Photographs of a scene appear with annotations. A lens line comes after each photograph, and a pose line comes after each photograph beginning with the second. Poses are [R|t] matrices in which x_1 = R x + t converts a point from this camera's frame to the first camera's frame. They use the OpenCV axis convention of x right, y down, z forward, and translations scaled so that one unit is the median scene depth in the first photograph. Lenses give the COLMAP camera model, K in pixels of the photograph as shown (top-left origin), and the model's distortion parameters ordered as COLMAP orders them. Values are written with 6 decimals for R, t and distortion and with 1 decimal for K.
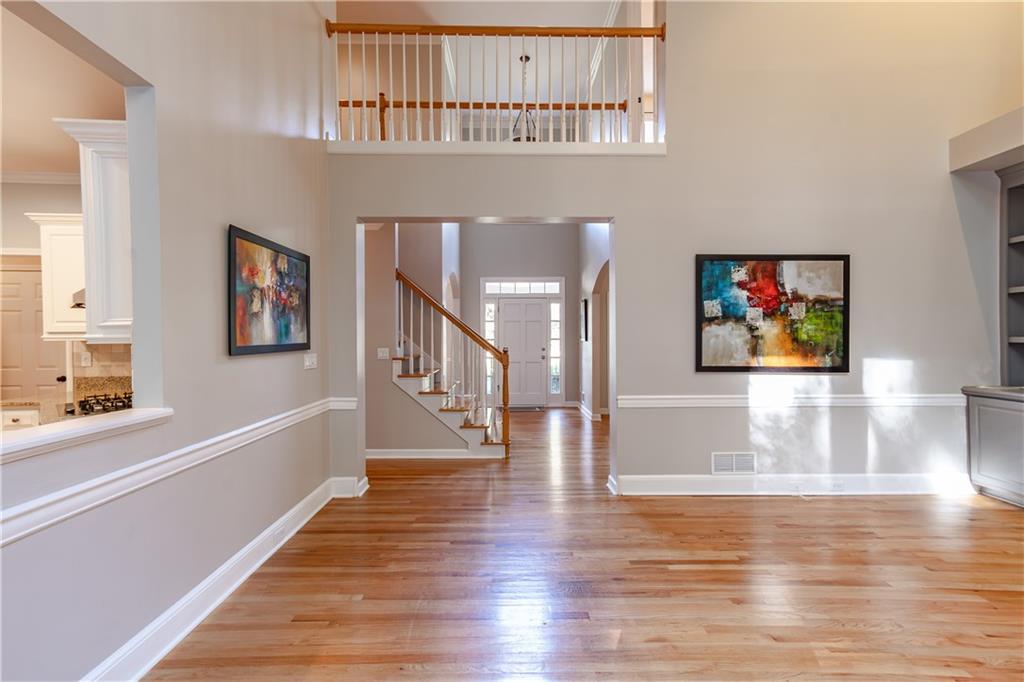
lens RADIAL K [[457.2, 0, 512.5], [0, 457.2, 336.9], [0, 0, 1]] dist [-0.000500, 0.017399]
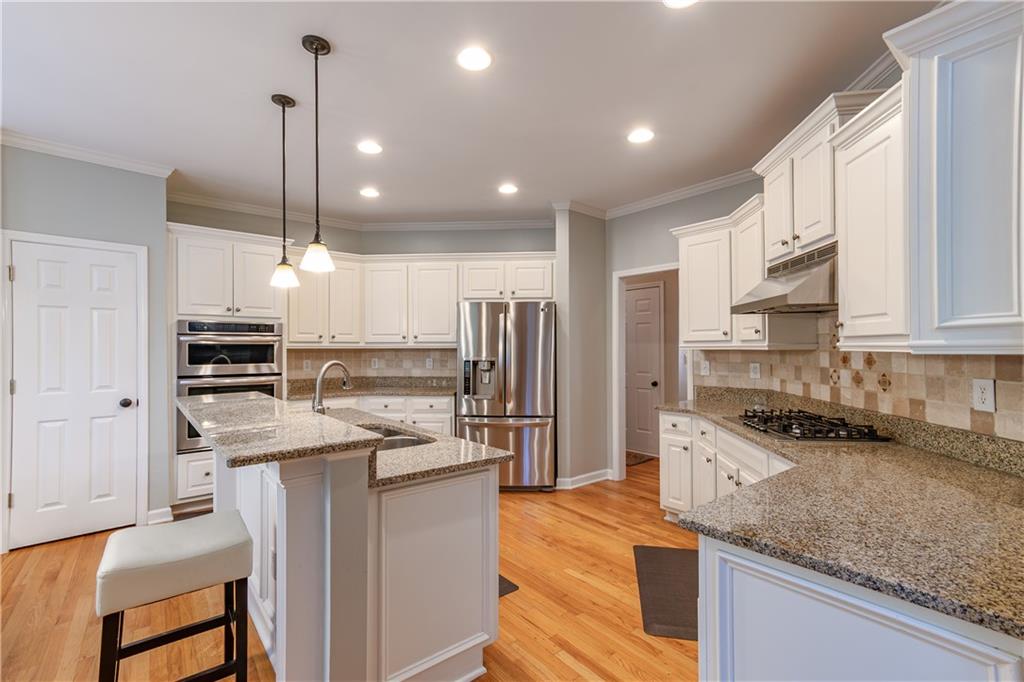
lens RADIAL K [[467.2, 0, 526.1], [0, 467.2, 347.0], [0, 0, 1]] dist [0.000630, 0.000521]
pose [[0.629272, 0.000574, -0.777185, -0.404164], [-0.000429, 1.000000, 0.000391, 0.002590], [0.777185, 0.000087, 0.629272, 0.073946]]
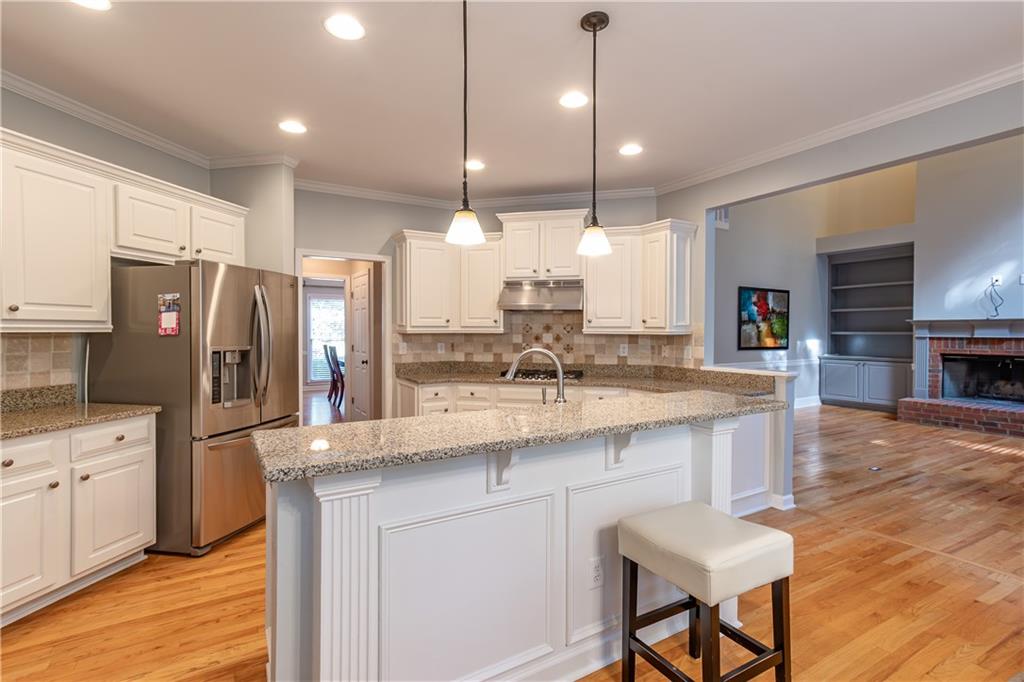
lens RADIAL K [[470.2, 0, 497.3], [0, 470.2, 335.6], [0, 0, 1]] dist [-0.013785, 0.019796]
pose [[0.880407, -0.001619, 0.474216, -1.353836], [-0.004050, 0.999932, 0.010932, 0.000864], [-0.474202, -0.011546, 0.880340, -0.200288]]
